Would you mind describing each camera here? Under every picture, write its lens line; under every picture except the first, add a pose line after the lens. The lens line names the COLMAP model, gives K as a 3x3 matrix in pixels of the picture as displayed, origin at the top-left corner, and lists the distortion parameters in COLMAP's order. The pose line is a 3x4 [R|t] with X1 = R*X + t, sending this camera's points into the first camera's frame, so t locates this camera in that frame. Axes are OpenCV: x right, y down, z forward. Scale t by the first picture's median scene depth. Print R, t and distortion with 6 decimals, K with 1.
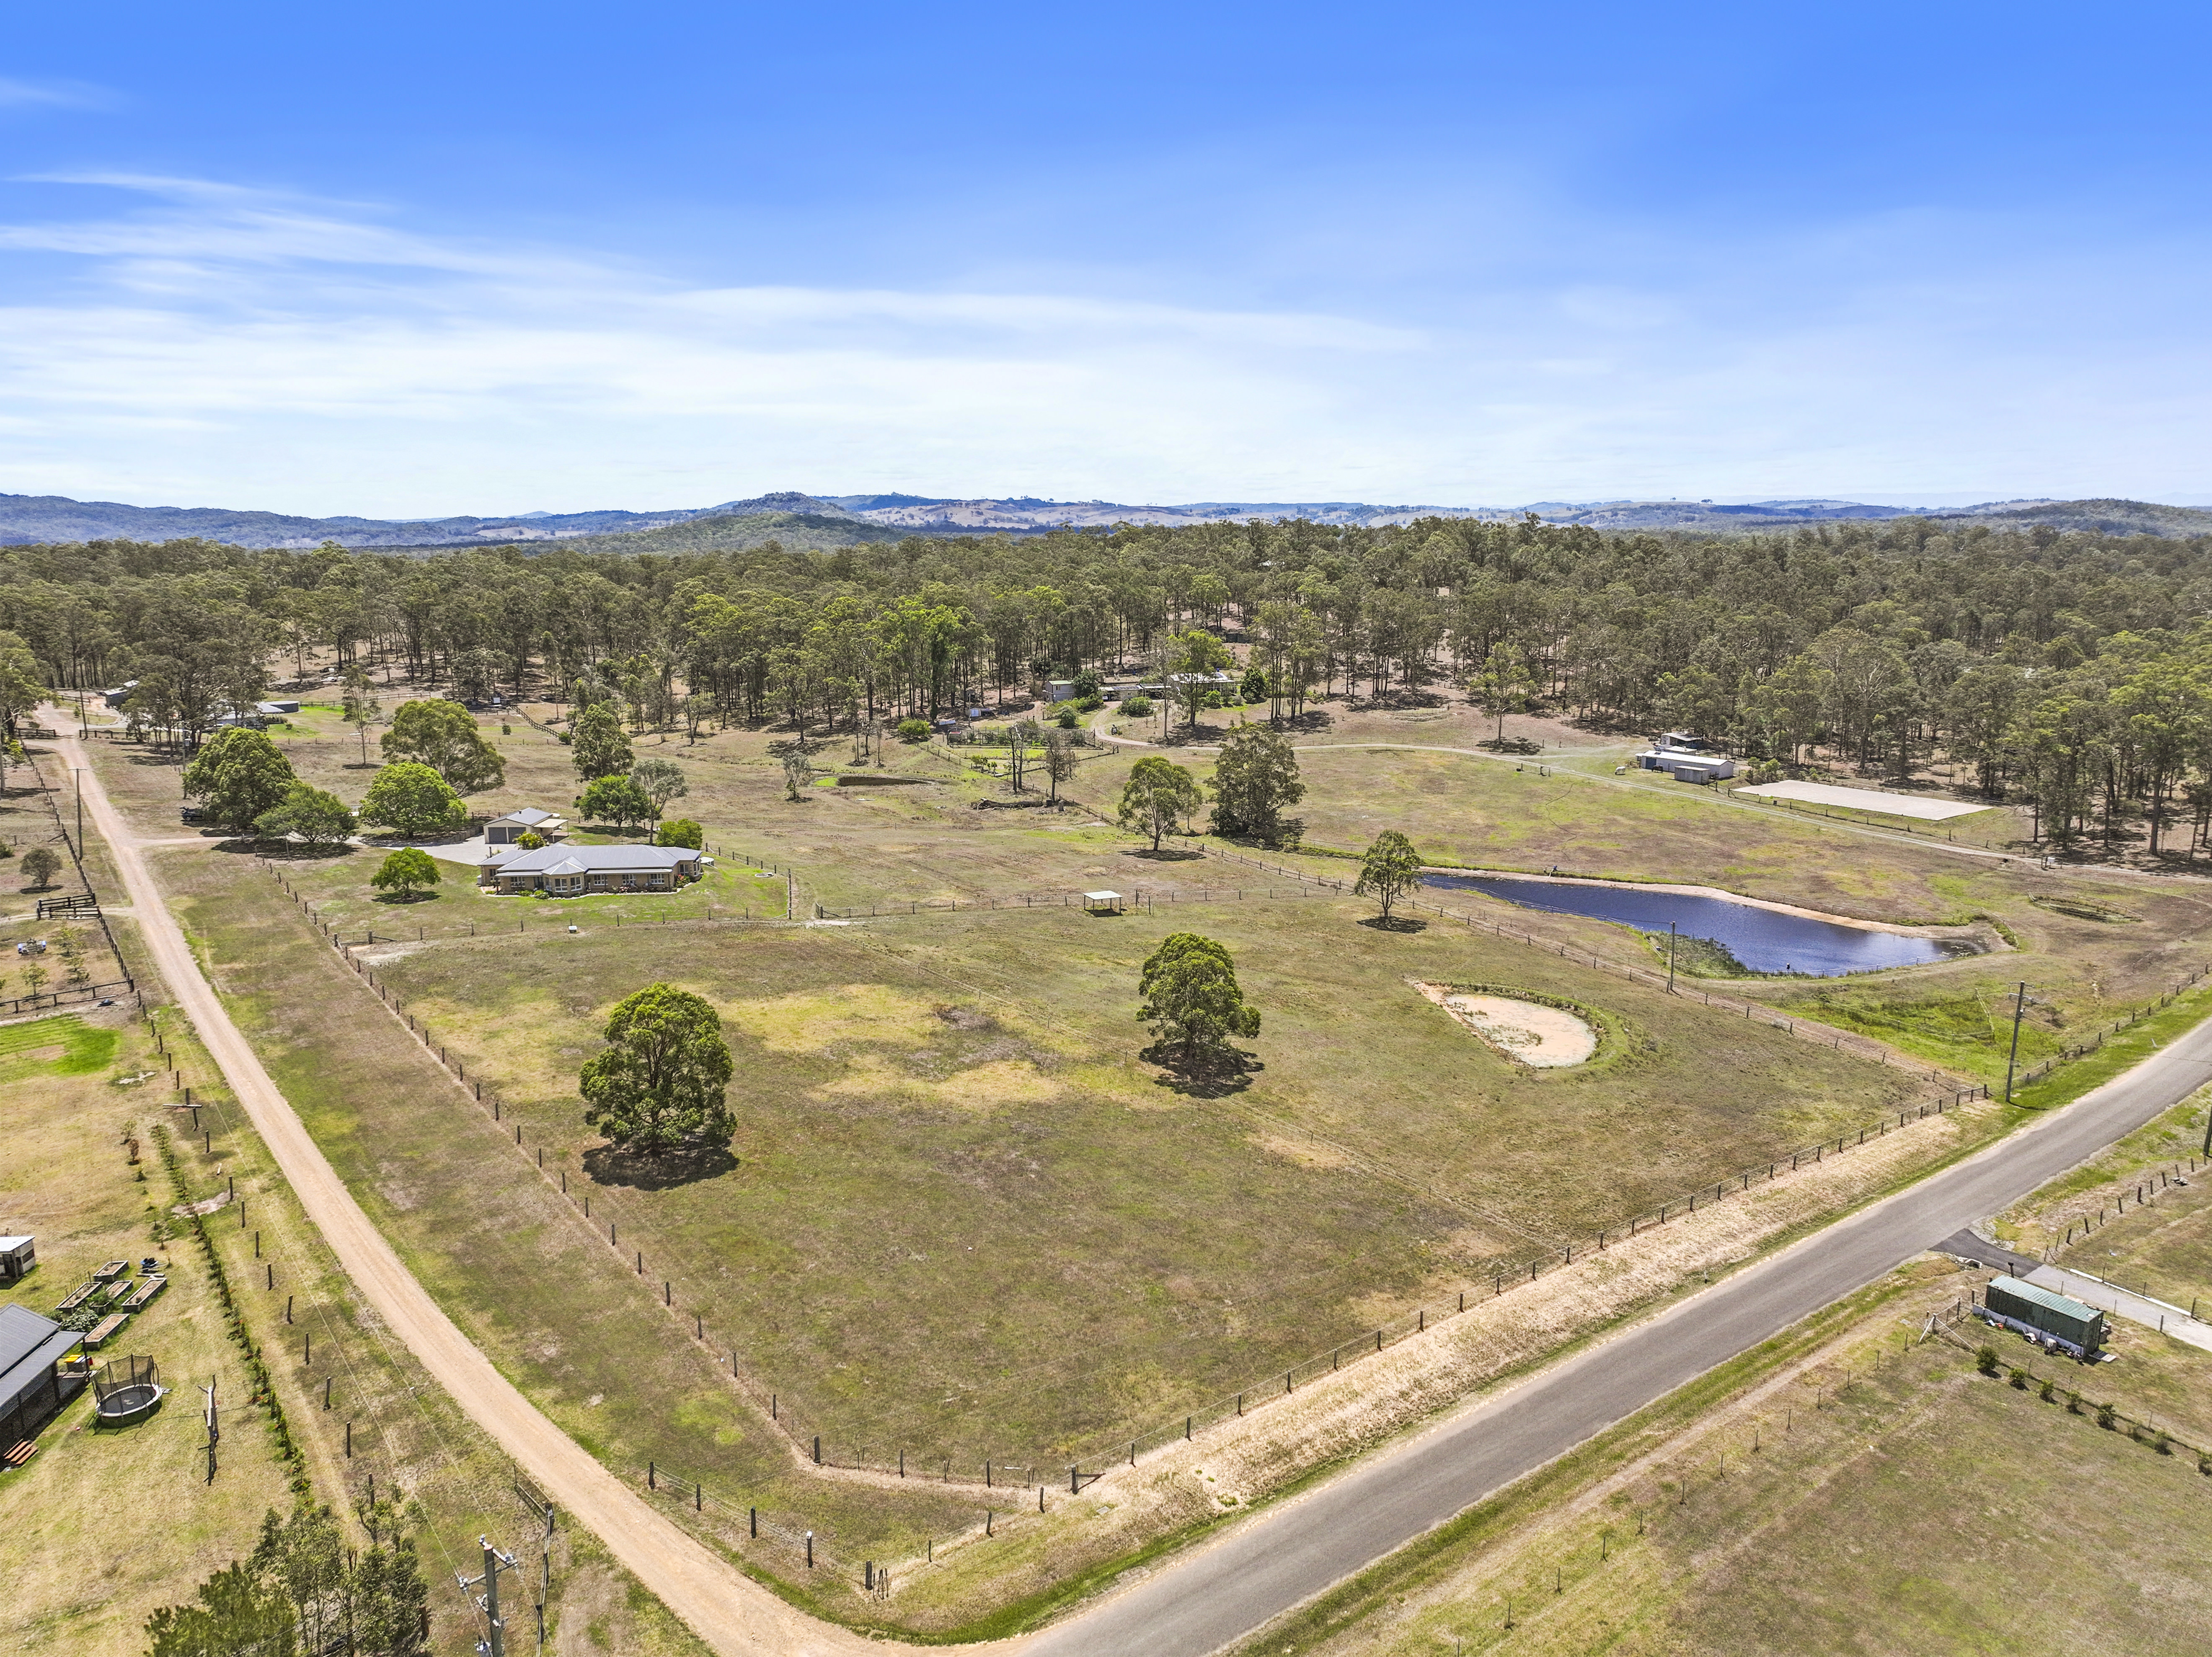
lens RADIAL K [[1585.1, 0, 1094.1], [0, 1585.1, 820.4], [0, 0, 1]] dist [-0.009030, 0.037165]
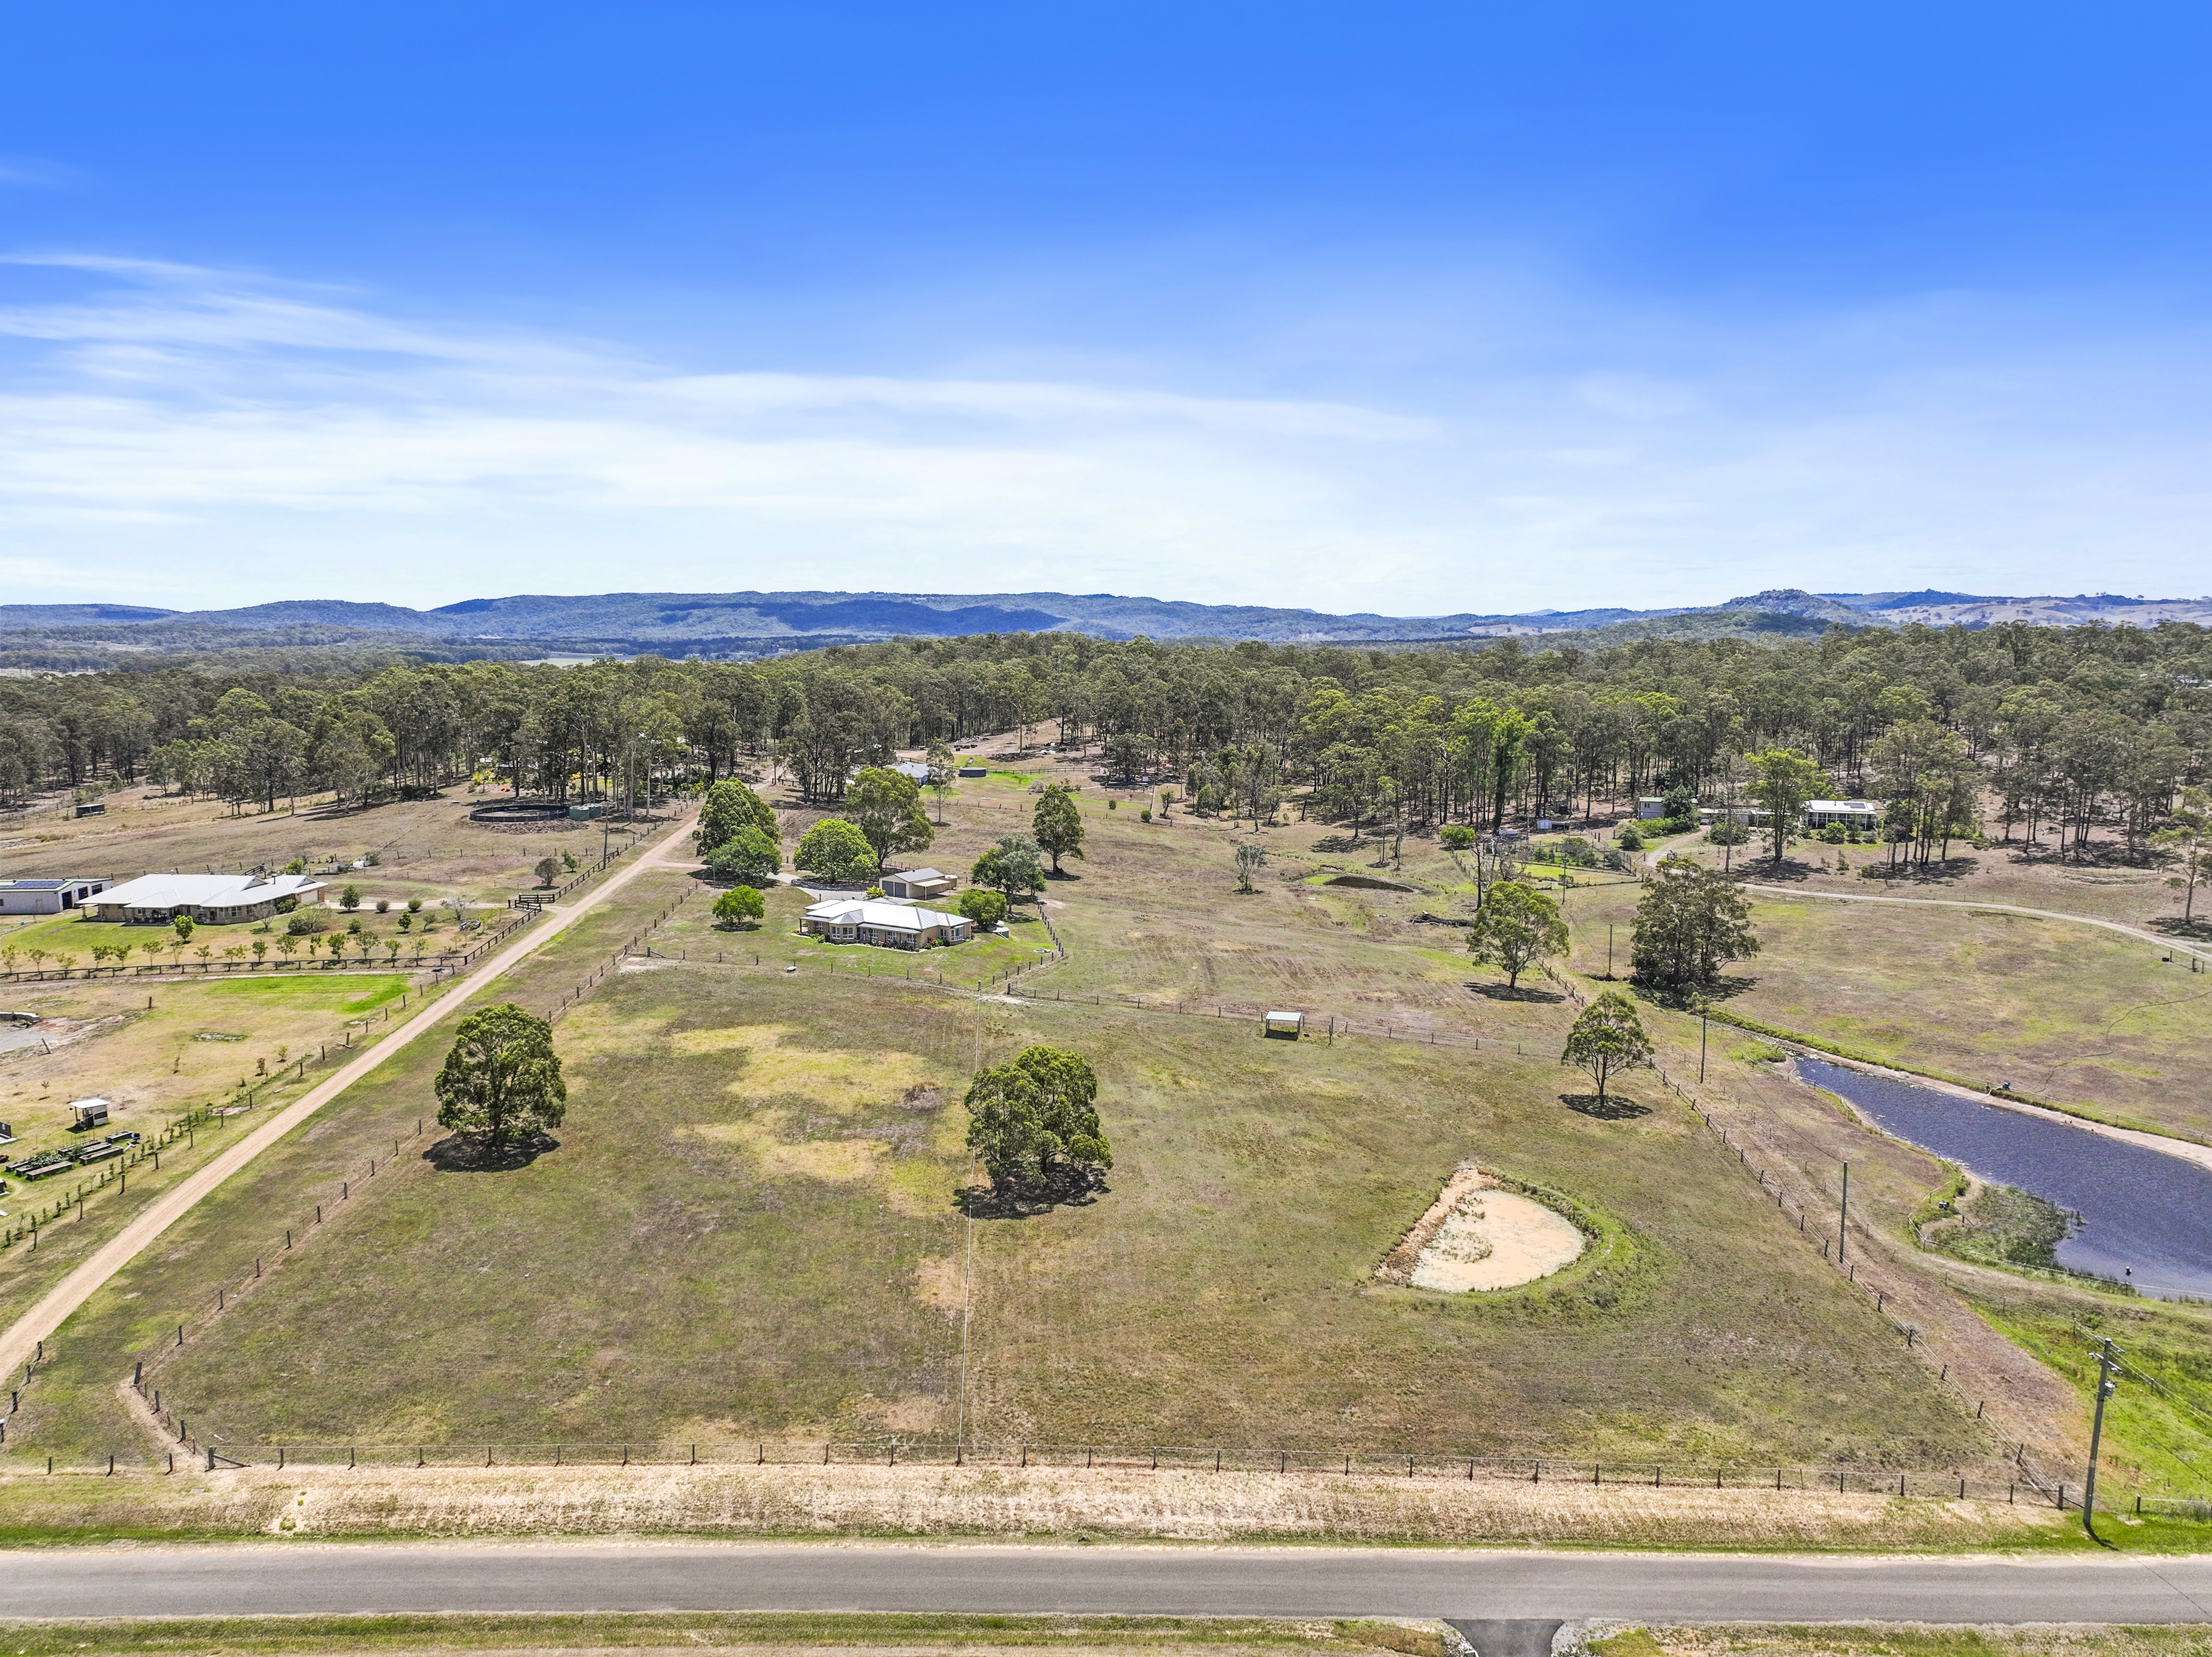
lens RADIAL K [[1585.1, 0, 1094.1], [0, 1585.1, 820.4], [0, 0, 1]] dist [-0.009030, 0.037165]
pose [[0.808088, 0.080278, -0.583565, 0.698511], [-0.115170, 0.993083, -0.022867, -0.051834], [0.577693, 0.085688, 0.811744, 0.250170]]
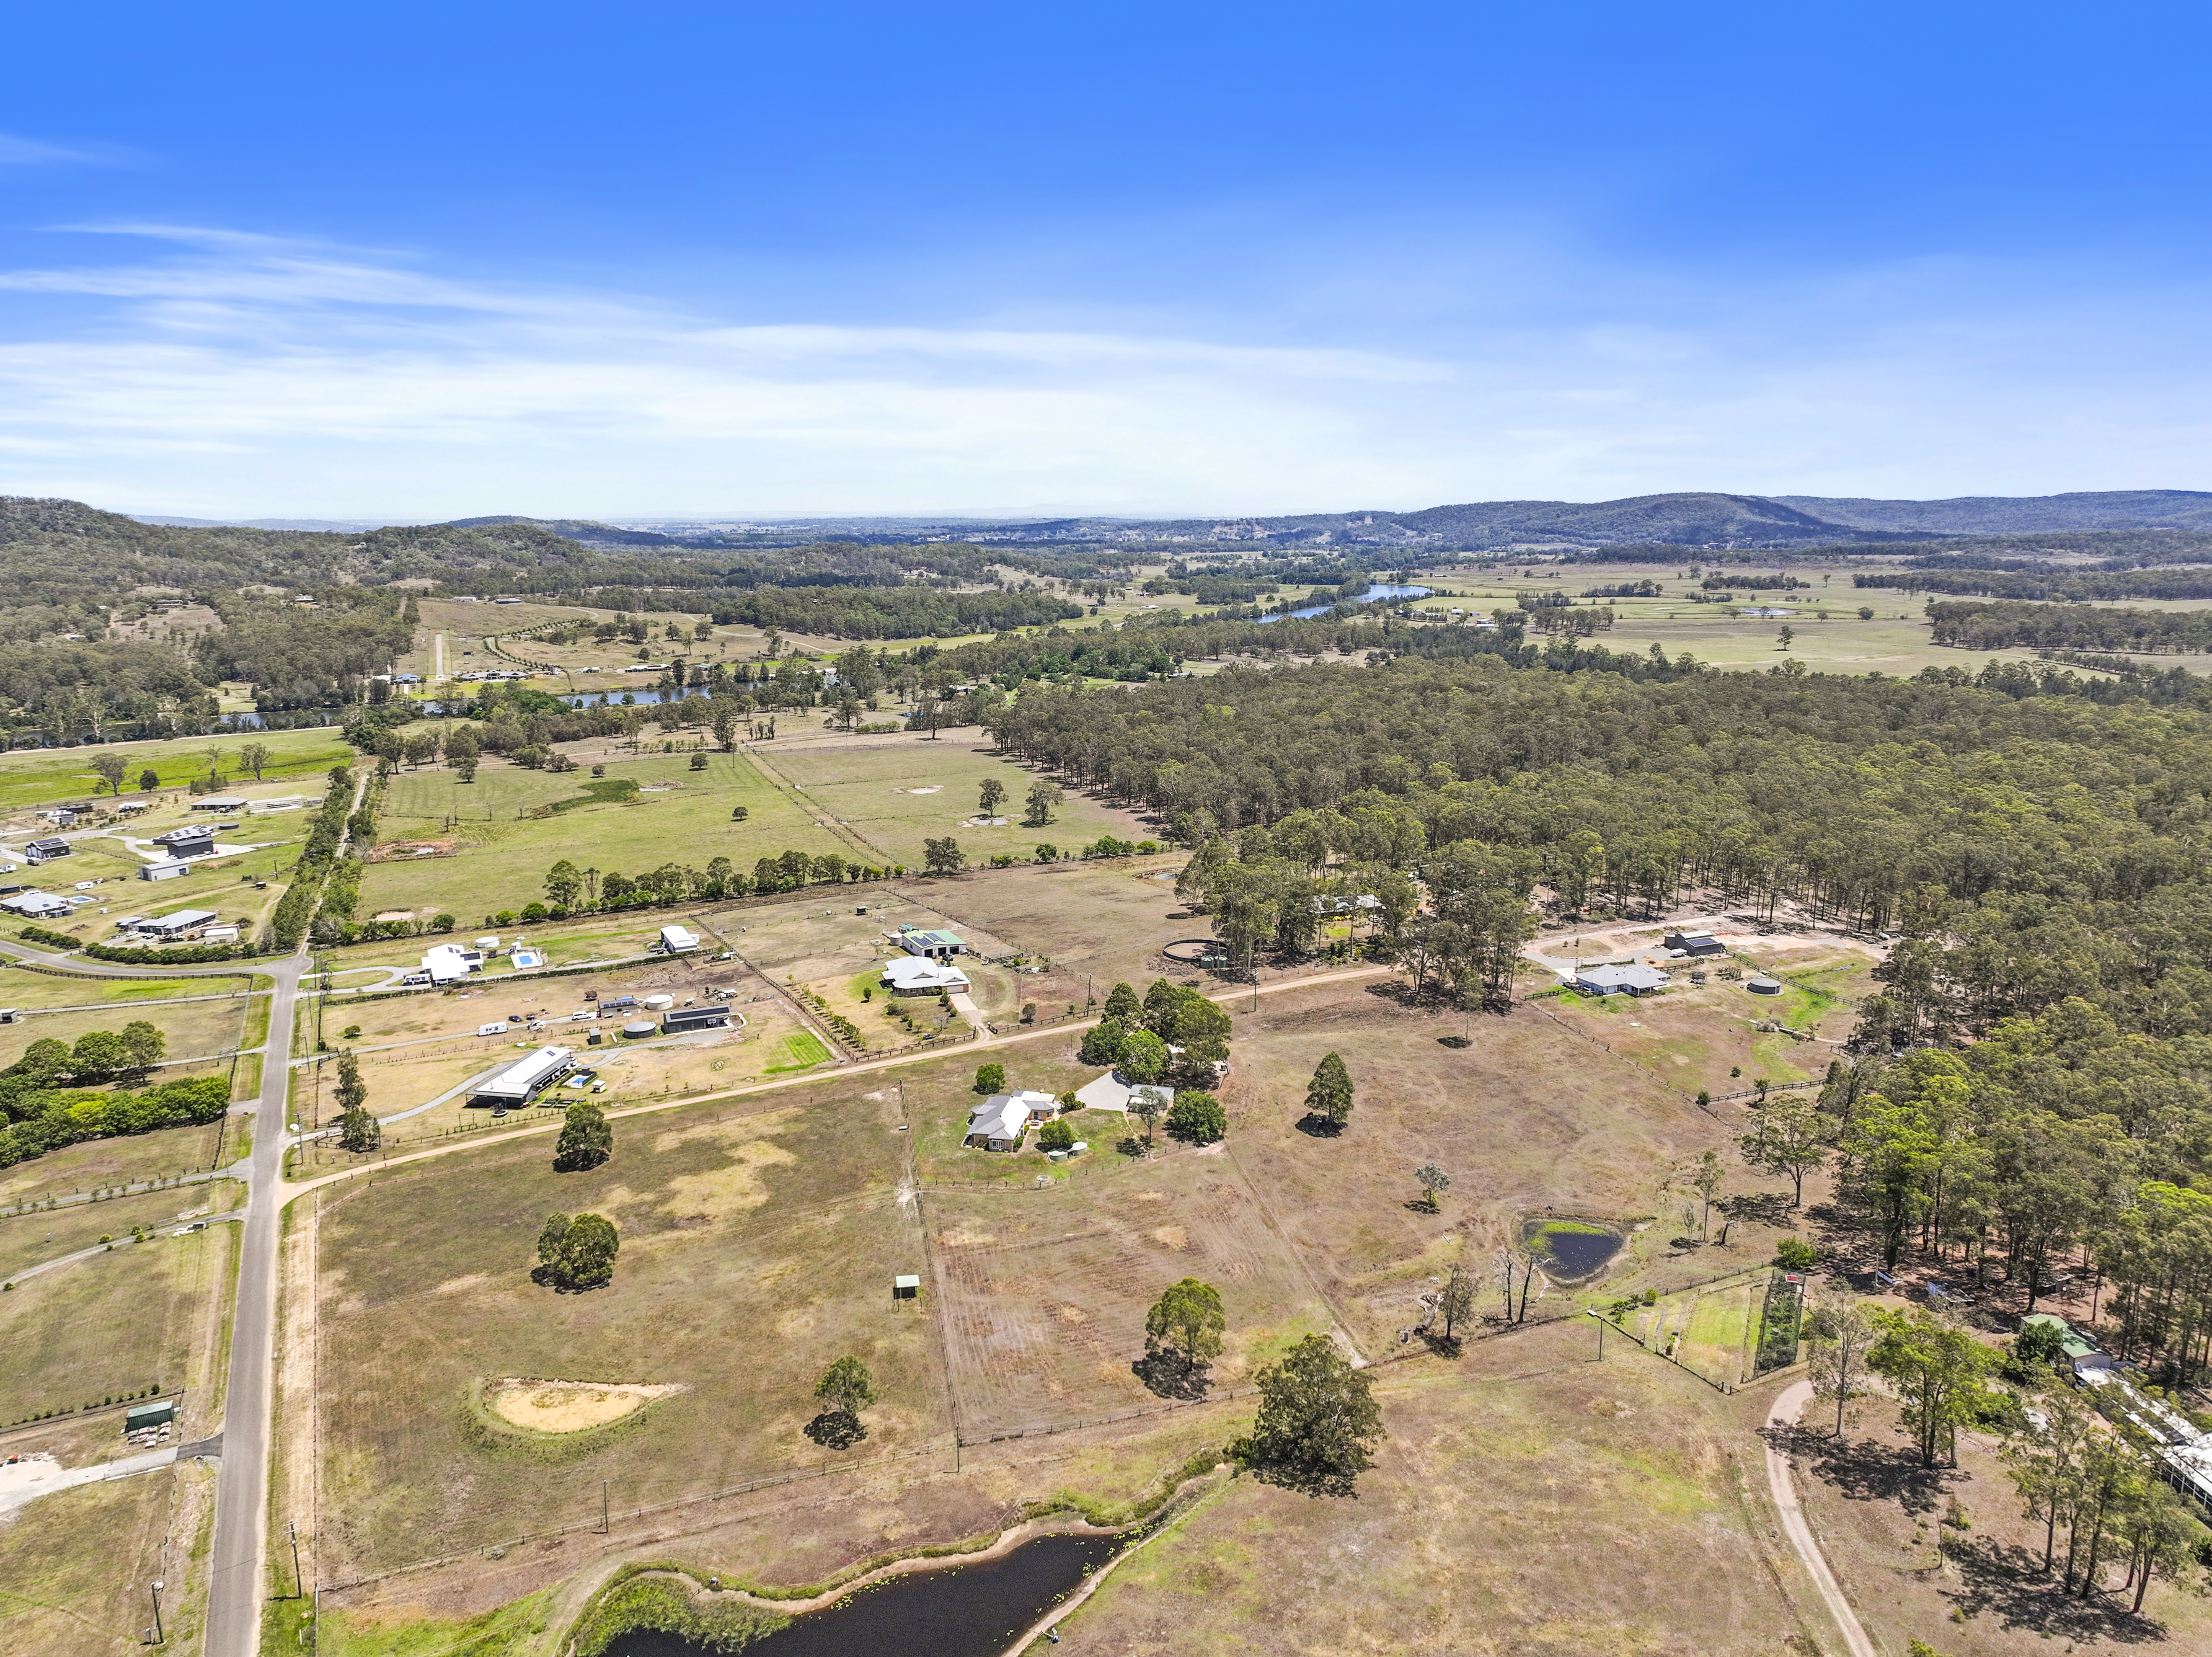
lens RADIAL K [[1585.1, 0, 1094.1], [0, 1585.1, 820.4], [0, 0, 1]] dist [-0.009030, 0.037165]
pose [[-0.240140, 0.203761, -0.949112, 1.851504], [-0.171059, 0.953540, 0.247992, -1.094314], [0.955548, 0.221907, -0.194128, 2.067998]]
